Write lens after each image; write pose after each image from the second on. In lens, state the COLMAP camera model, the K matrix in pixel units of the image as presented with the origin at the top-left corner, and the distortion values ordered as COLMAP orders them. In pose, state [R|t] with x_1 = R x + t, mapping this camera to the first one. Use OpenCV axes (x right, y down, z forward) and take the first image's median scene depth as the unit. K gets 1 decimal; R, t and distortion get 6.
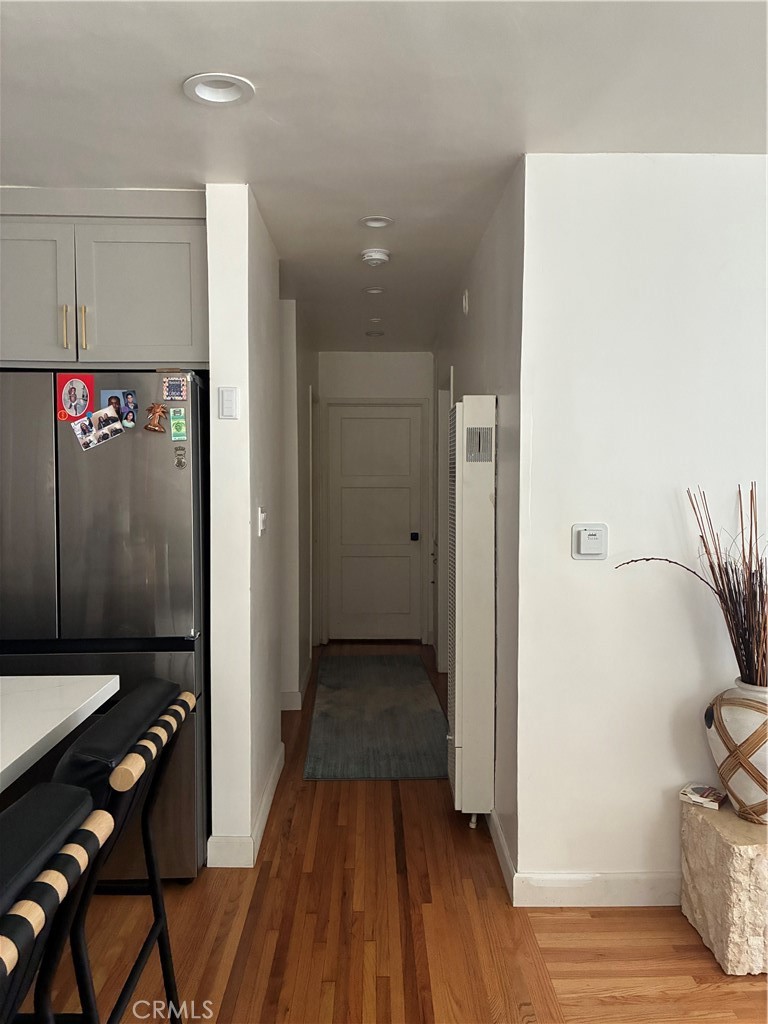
lens RADIAL K [[774.5, 0, 376.7], [0, 774.5, 511.7], [0, 0, 1]] dist [0.050643, -0.072290]
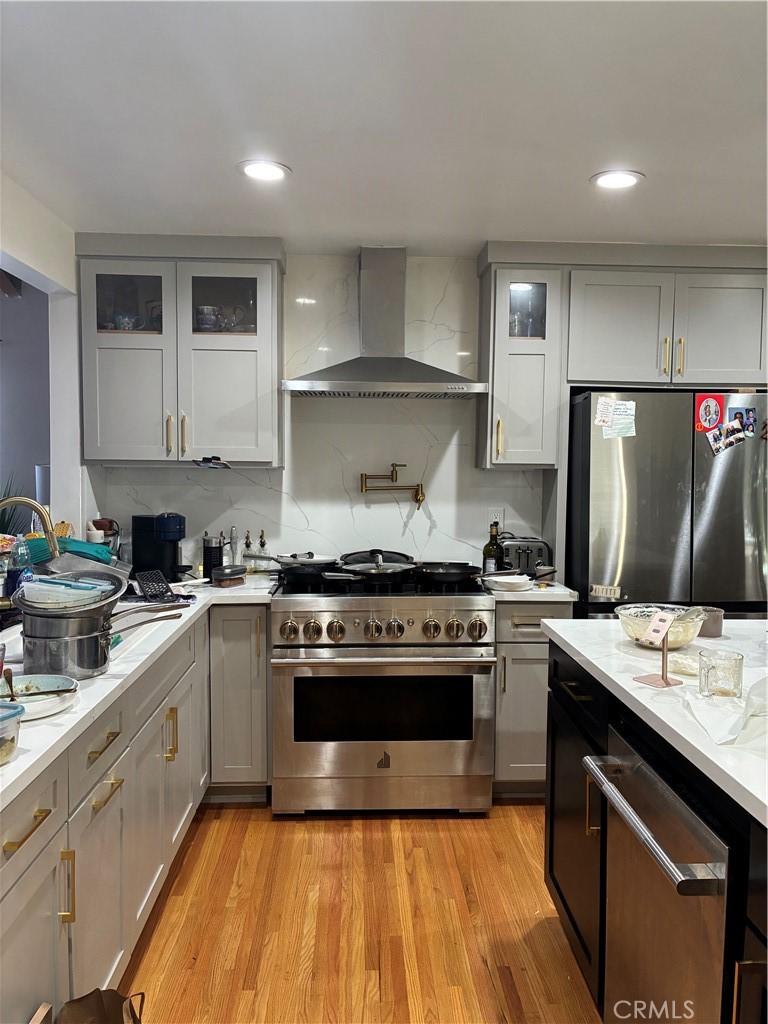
lens RADIAL K [[774.5, 0, 376.7], [0, 774.5, 511.7], [0, 0, 1]] dist [0.050643, -0.072290]
pose [[0.999169, 0.003940, 0.040569, -0.981977], [-0.004607, 0.999855, 0.016370, -0.003173], [-0.040499, -0.016543, 0.999043, -0.257955]]
